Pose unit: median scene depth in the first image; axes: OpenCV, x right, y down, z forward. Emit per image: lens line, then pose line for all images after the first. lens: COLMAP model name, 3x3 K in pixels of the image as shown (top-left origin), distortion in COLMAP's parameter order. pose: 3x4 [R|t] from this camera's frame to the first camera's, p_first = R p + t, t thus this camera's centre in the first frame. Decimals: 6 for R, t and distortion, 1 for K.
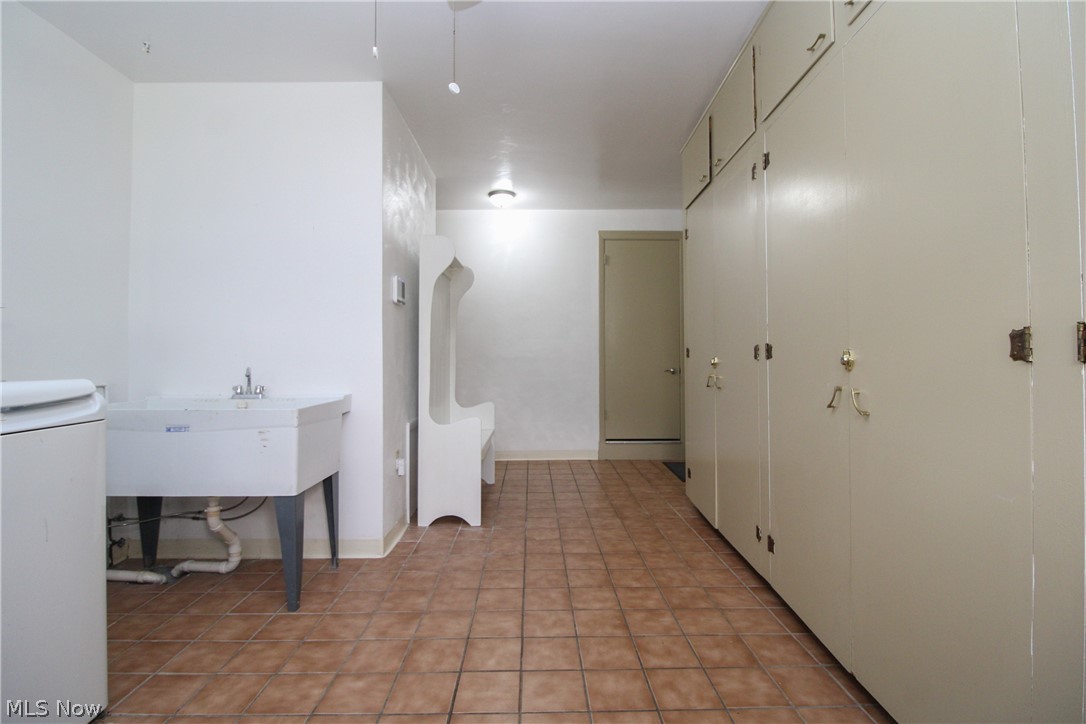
lens RADIAL K [[513.9, 0, 541.5], [0, 513.9, 355.3], [0, 0, 1]] dist [-0.018466, -0.000731]
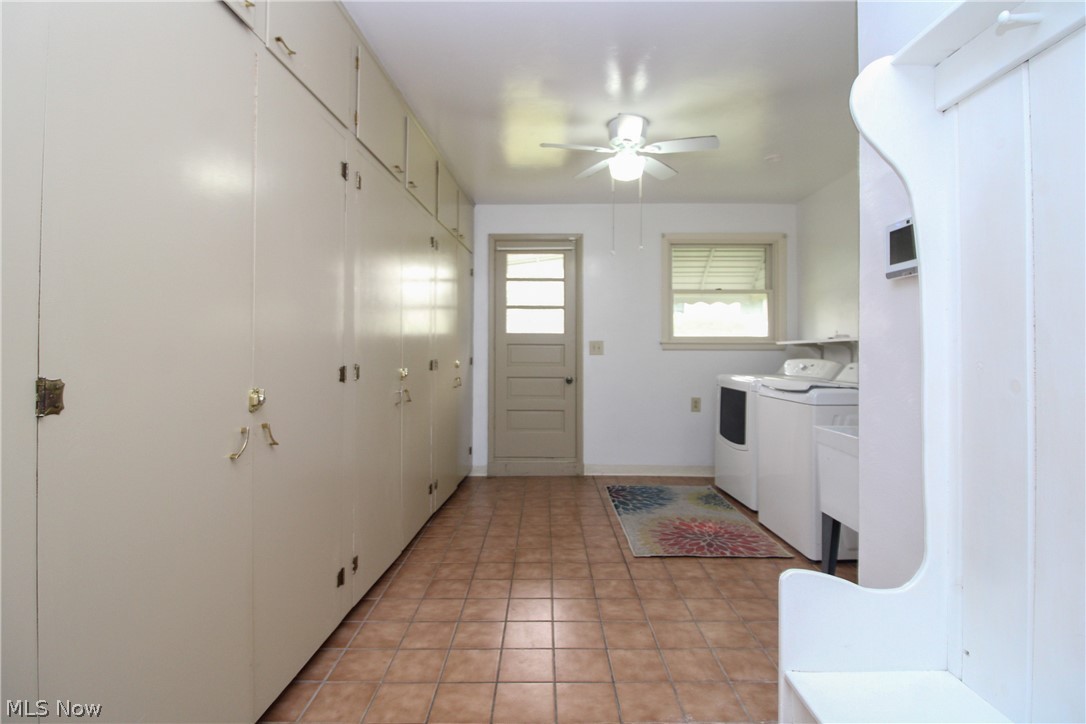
lens RADIAL K [[513.9, 0, 545.3], [0, 513.9, 356.5], [0, 0, 1]] dist [-0.018466, -0.000731]
pose [[-0.999818, 0.001359, 0.019021, 0.064116], [0.001441, 0.999990, 0.004293, -0.048961], [-0.019015, 0.004319, -0.999810, 2.322124]]
